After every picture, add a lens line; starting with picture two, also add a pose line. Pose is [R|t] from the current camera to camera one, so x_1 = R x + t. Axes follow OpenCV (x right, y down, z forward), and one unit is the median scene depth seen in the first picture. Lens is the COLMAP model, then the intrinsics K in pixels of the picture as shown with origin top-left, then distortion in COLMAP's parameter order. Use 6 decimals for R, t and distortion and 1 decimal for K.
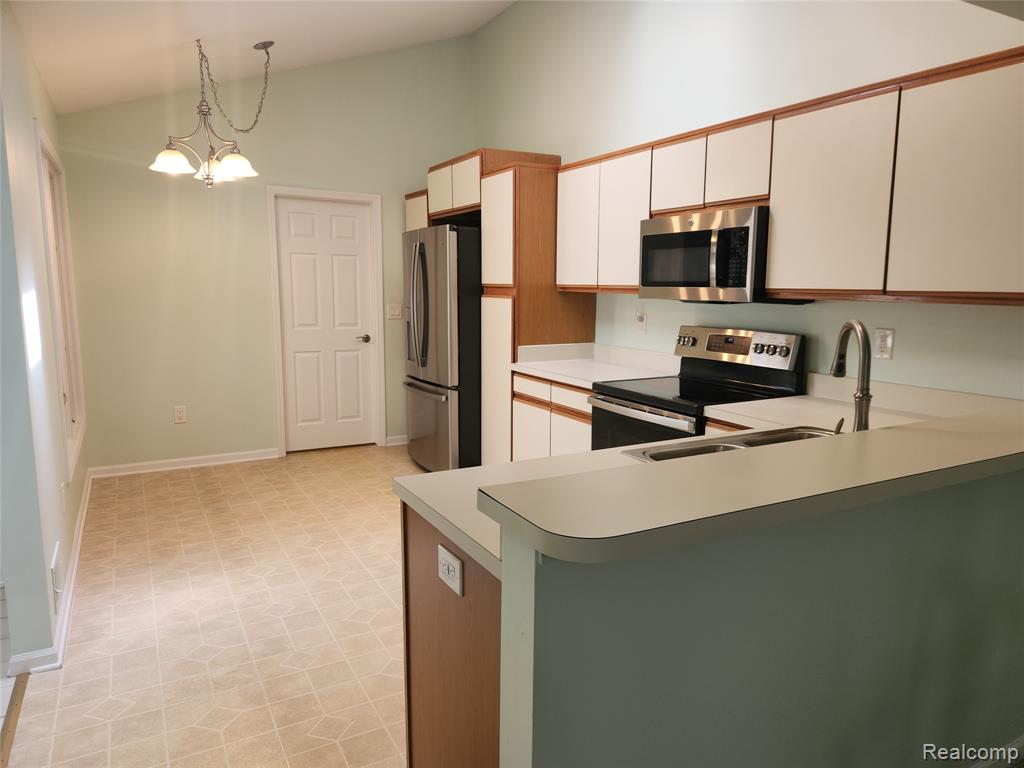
lens RADIAL K [[689.4, 0, 512.0], [0, 689.4, 384.0], [0, 0, 1]] dist [0.076442, -0.056509]
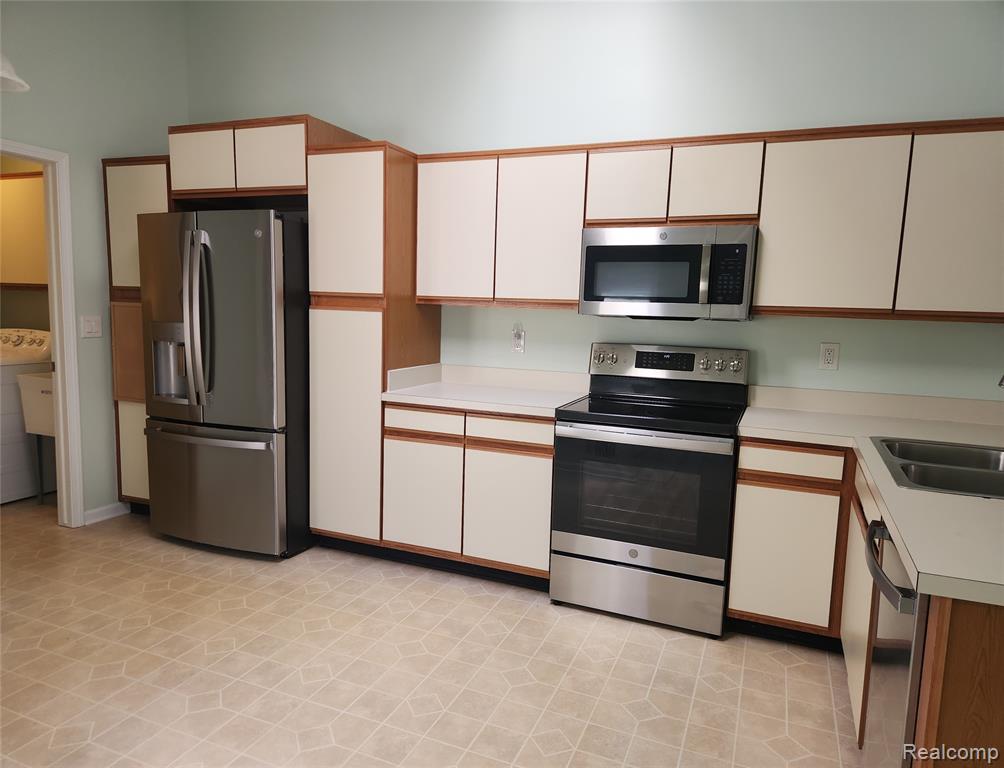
lens RADIAL K [[687.9, 0, 484.0], [0, 687.9, 391.2], [0, 0, 1]] dist [0.047596, -0.001146]
pose [[0.789114, -0.059347, 0.611373, -0.393240], [0.064871, 0.997807, 0.013128, -0.034331], [-0.610812, 0.029301, 0.791234, 0.296366]]
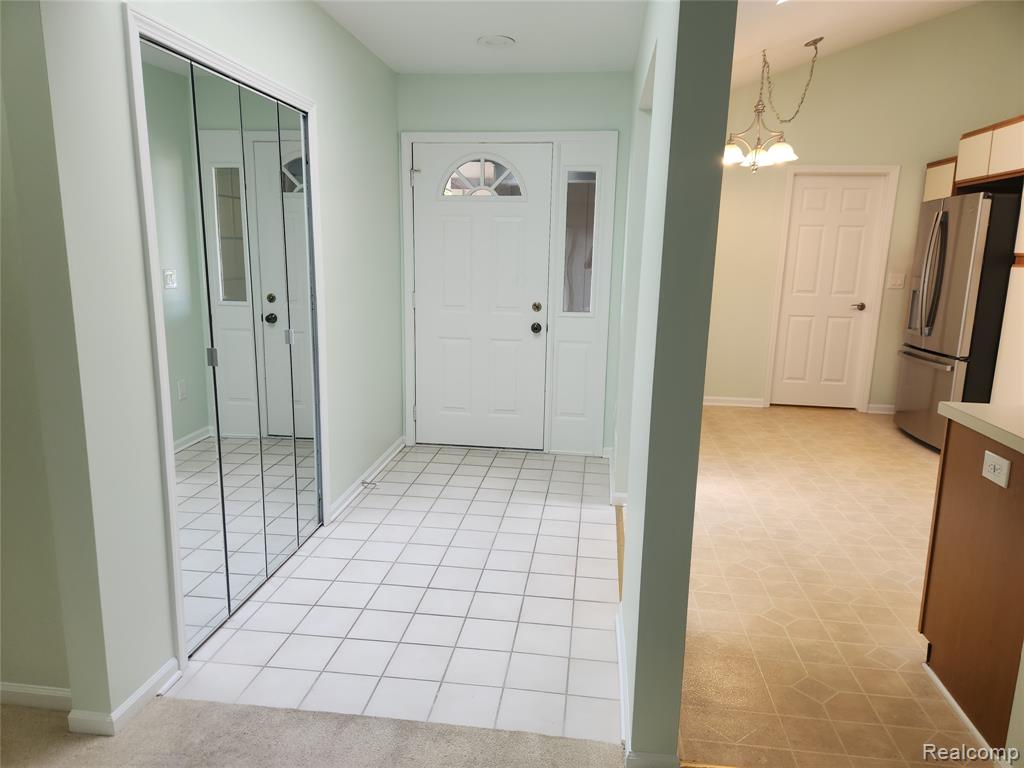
lens RADIAL K [[689.4, 0, 512.0], [0, 689.4, 384.0], [0, 0, 1]] dist [0.076442, -0.056509]
pose [[0.813998, 0.120015, -0.568334, -0.034601], [-0.099352, 0.992771, 0.067346, 0.040838], [0.572308, 0.001646, 0.820037, -0.215325]]
